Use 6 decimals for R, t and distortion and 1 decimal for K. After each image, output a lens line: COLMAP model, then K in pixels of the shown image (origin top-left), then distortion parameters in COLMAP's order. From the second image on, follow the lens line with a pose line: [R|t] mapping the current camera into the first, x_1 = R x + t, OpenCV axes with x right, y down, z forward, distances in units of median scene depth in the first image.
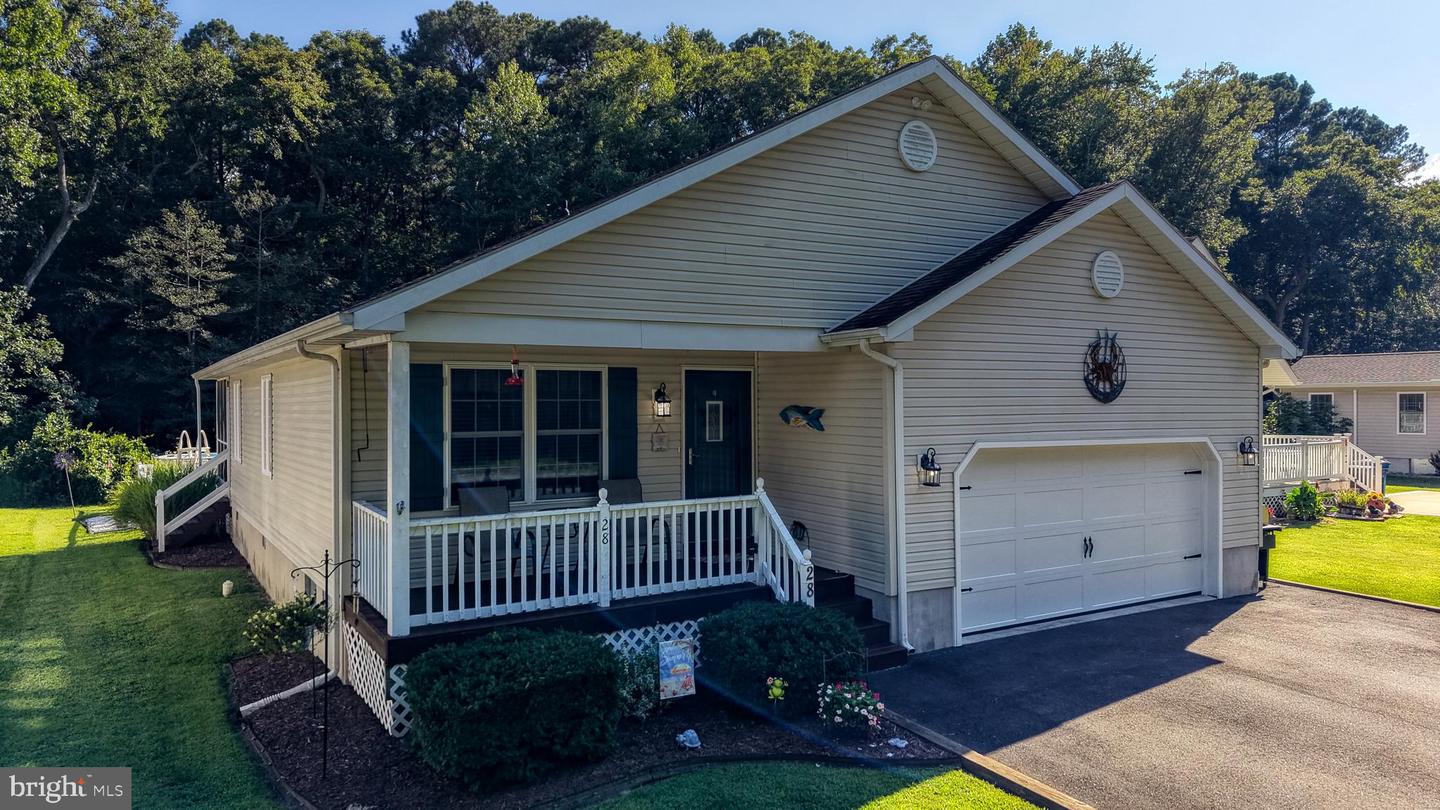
lens RADIAL K [[949.6, 0, 724.1], [0, 949.6, 404.1], [0, 0, 1]] dist [0.013486, -0.004699]
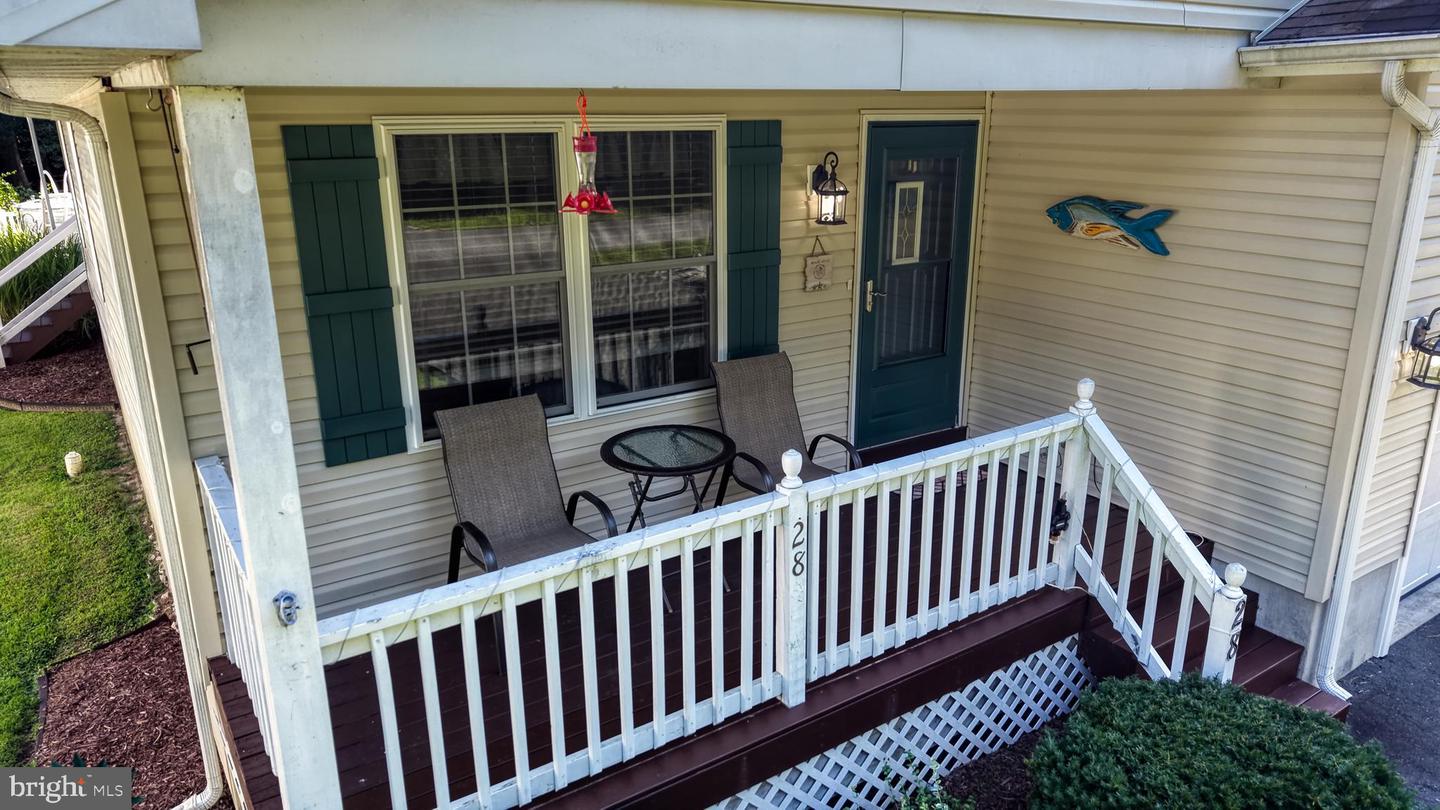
lens RADIAL K [[949.6, 0, 711.6], [0, 949.6, 406.6], [0, 0, 1]] dist [0.013486, -0.004699]
pose [[0.999510, -0.010751, 0.029390, -0.145442], [0.001583, 0.955305, 0.295619, -0.042867], [-0.031254, -0.295428, 0.954854, 0.506923]]
